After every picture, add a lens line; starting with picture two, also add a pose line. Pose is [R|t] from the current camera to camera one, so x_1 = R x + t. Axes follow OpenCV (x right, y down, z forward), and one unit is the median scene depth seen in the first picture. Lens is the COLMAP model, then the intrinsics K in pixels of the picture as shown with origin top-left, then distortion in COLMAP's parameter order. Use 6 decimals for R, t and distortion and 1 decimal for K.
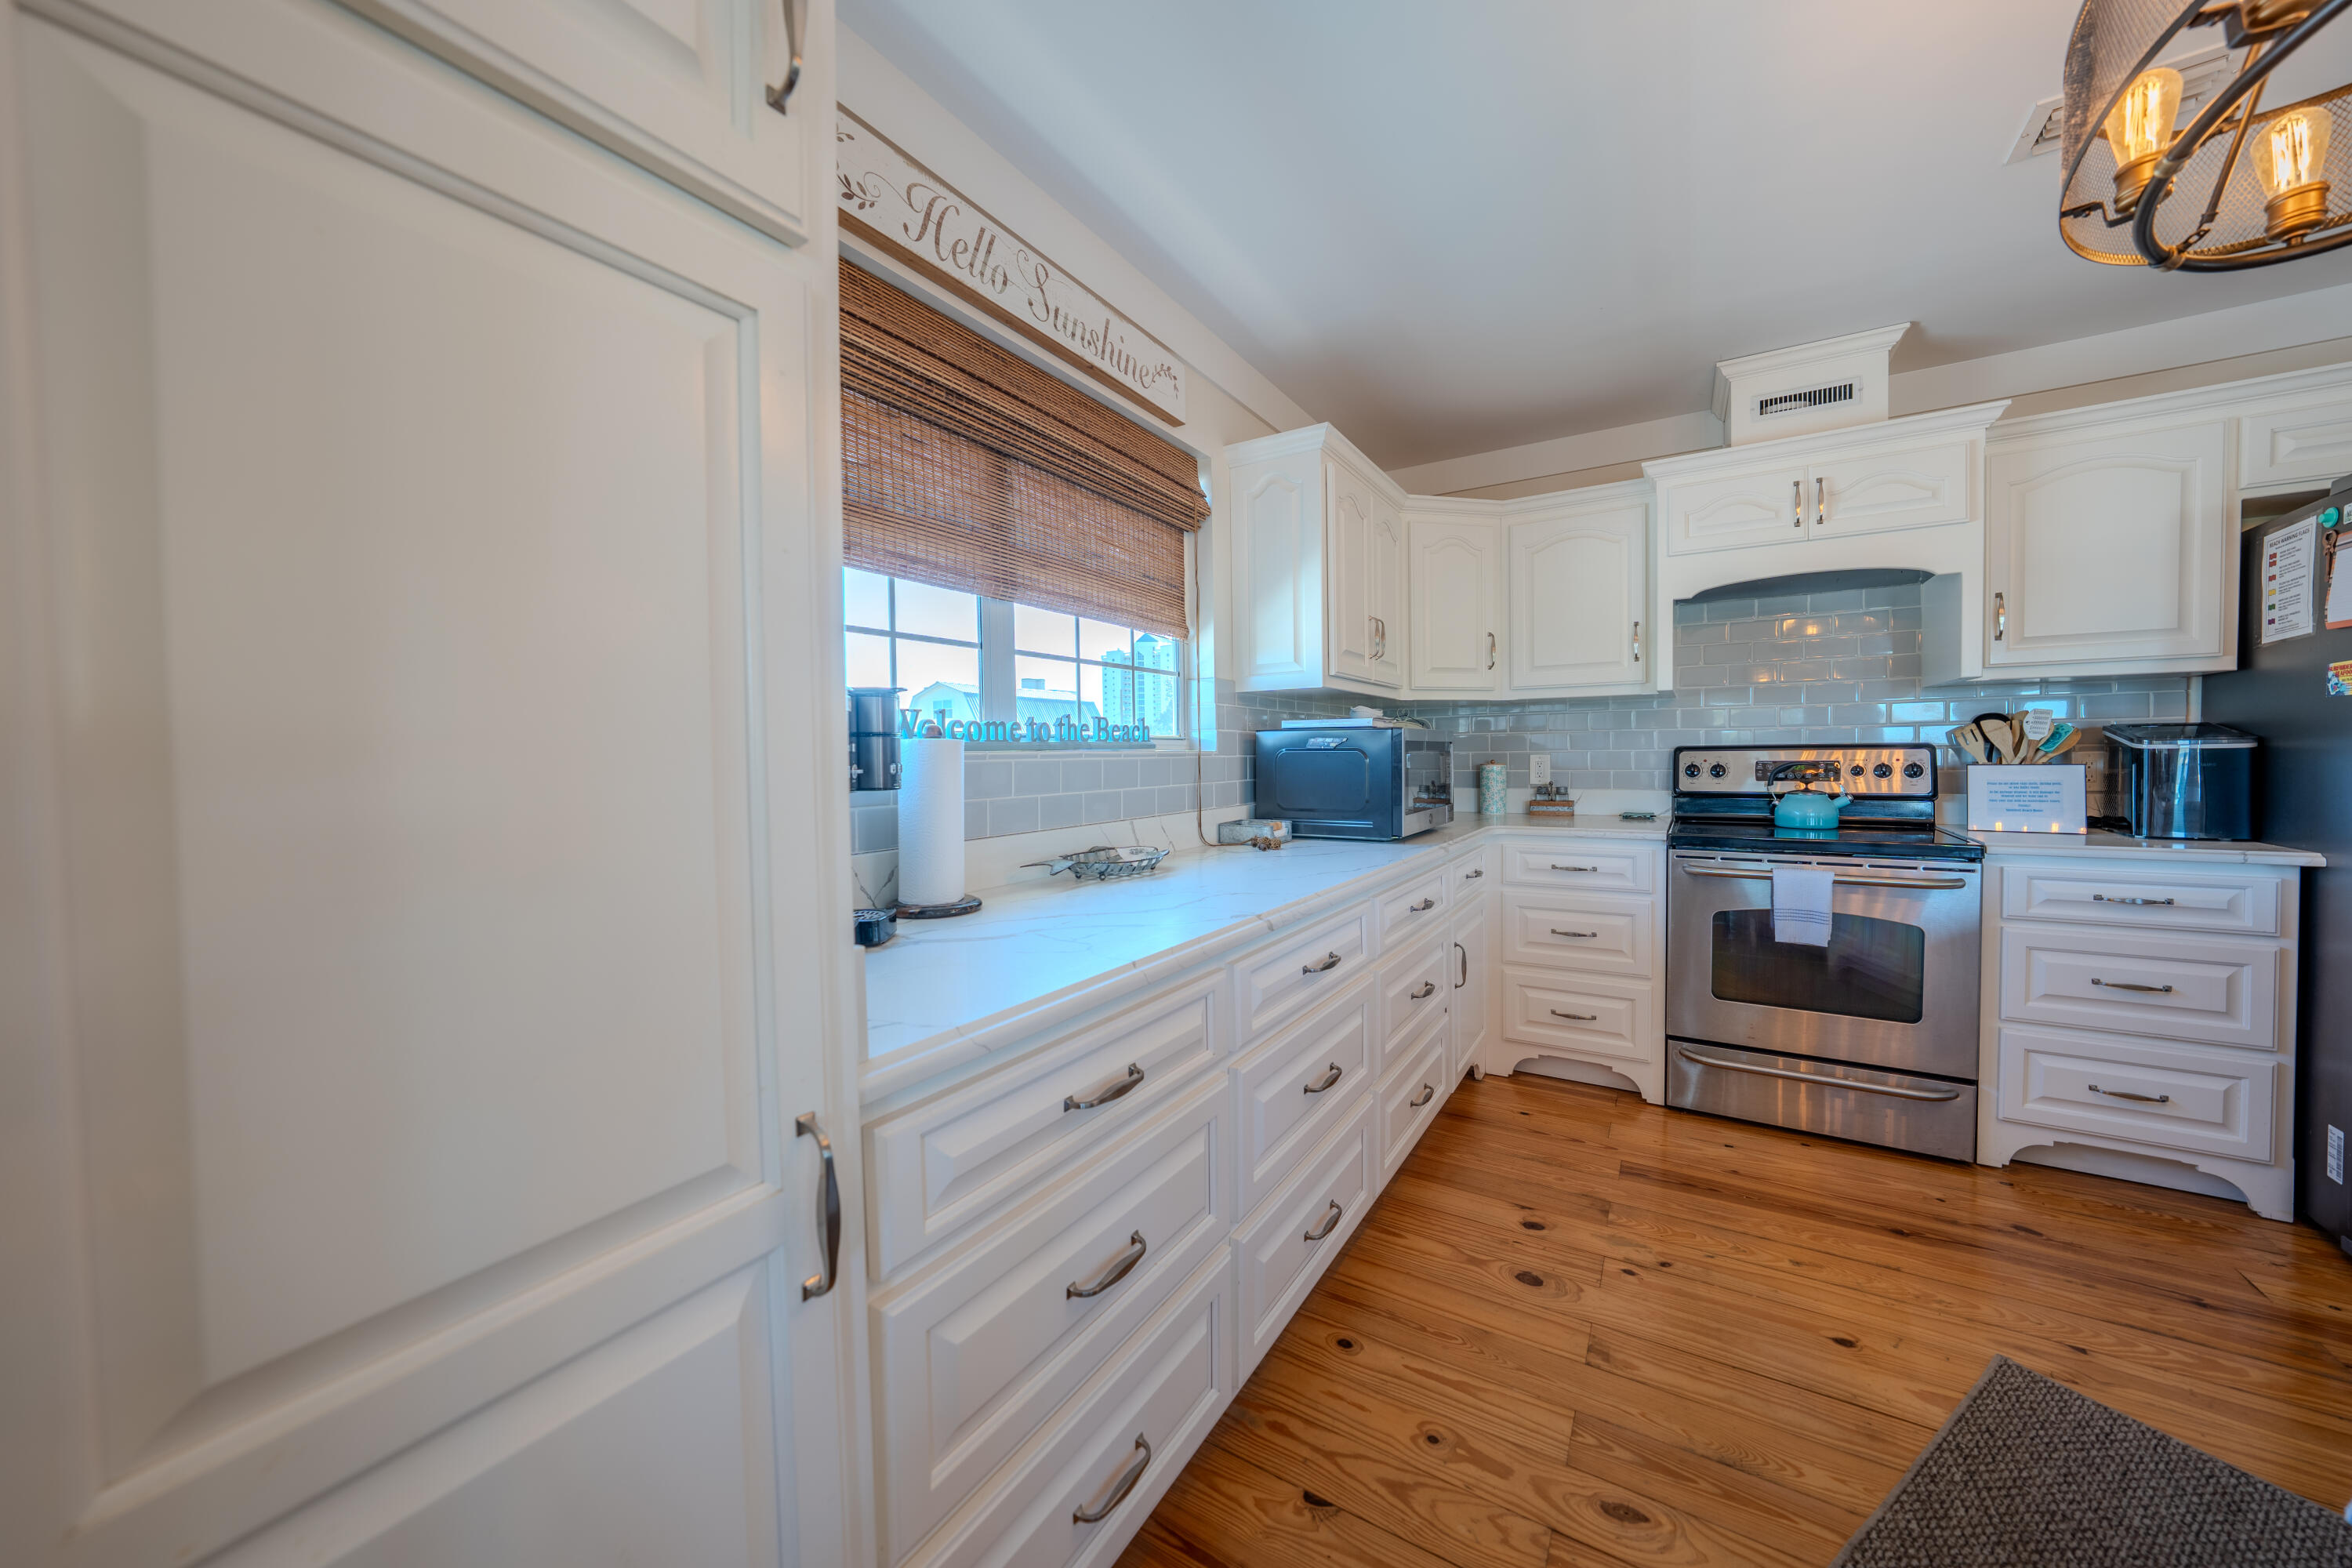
lens RADIAL K [[812.6, 0, 1186.8], [0, 812.6, 774.2], [0, 0, 1]] dist [-0.019206, 0.003597]
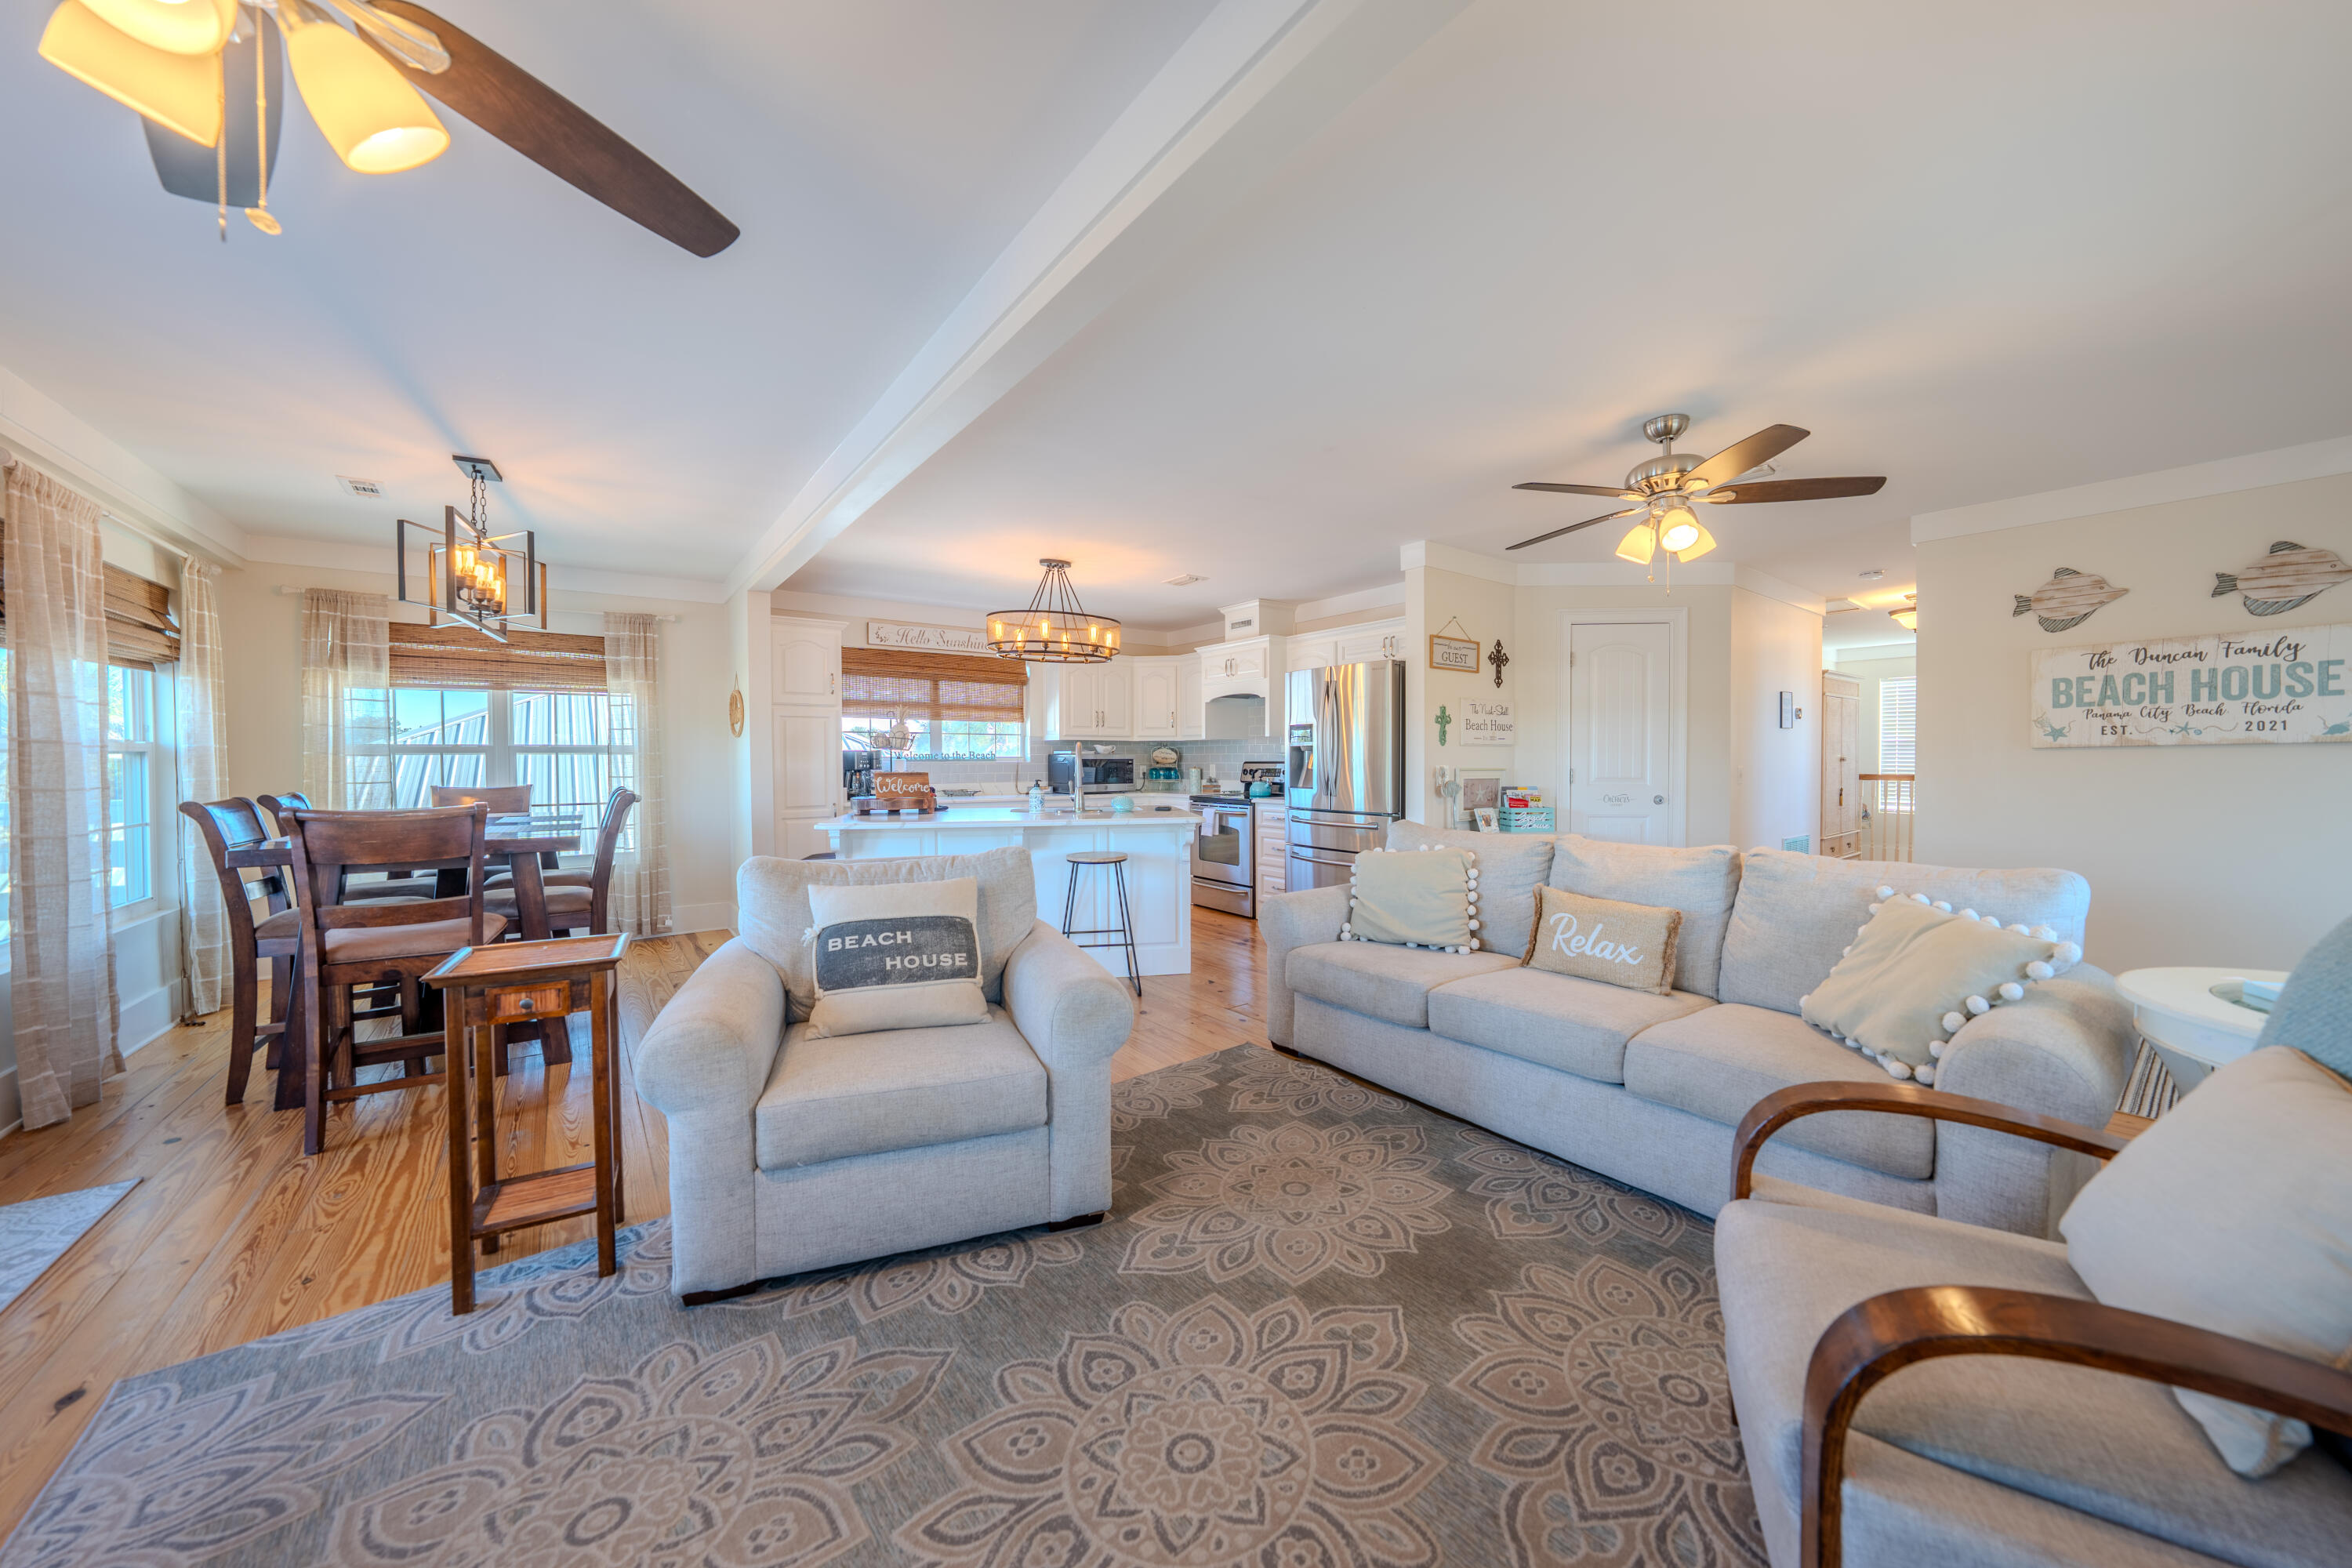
lens RADIAL K [[812.6, 0, 1182.8], [0, 812.6, 778.4], [0, 0, 1]] dist [-0.019206, 0.003597]
pose [[0.932755, 0.016925, -0.360113, 1.593176], [-0.017182, 0.999849, 0.002487, 0.013505], [0.360101, 0.003868, 0.932905, -1.500520]]
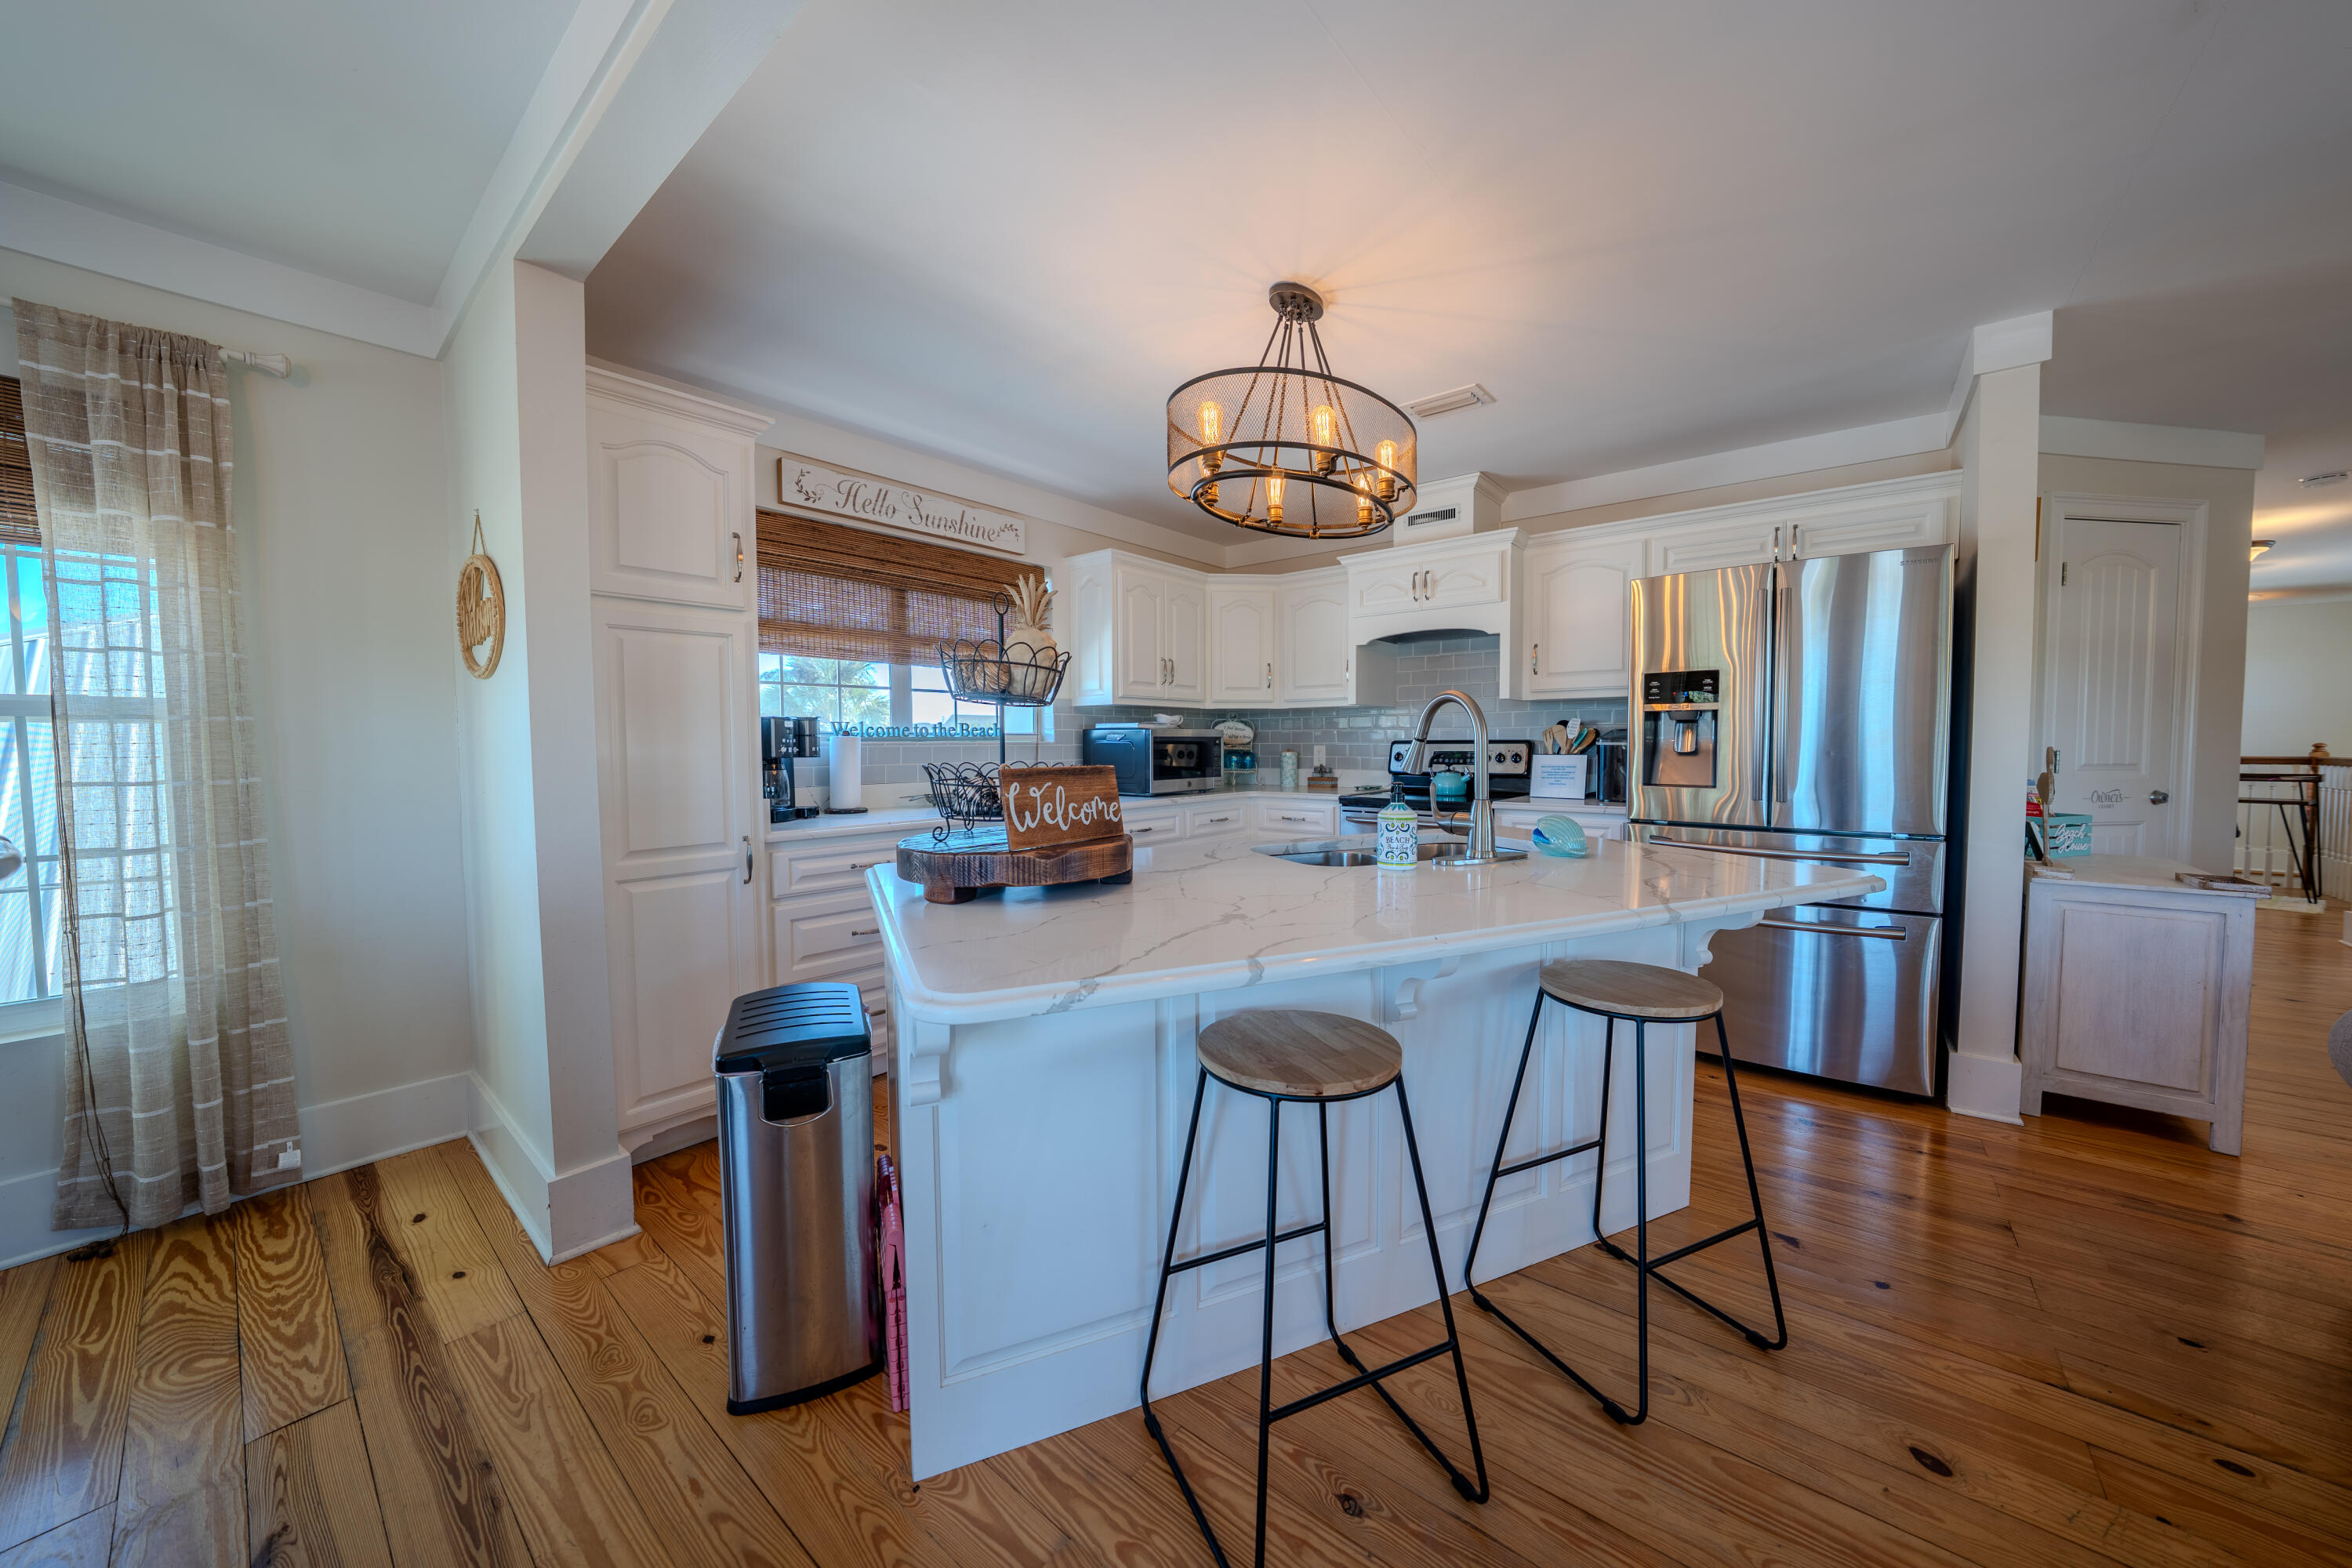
lens RADIAL K [[812.6, 0, 1185.7], [0, 812.6, 780.3], [0, 0, 1]] dist [-0.019206, 0.003597]
pose [[0.991686, 0.013456, -0.127975, 0.531184], [-0.010579, 0.999676, 0.023134, 0.009540], [0.128245, -0.021588, 0.991507, -0.647604]]
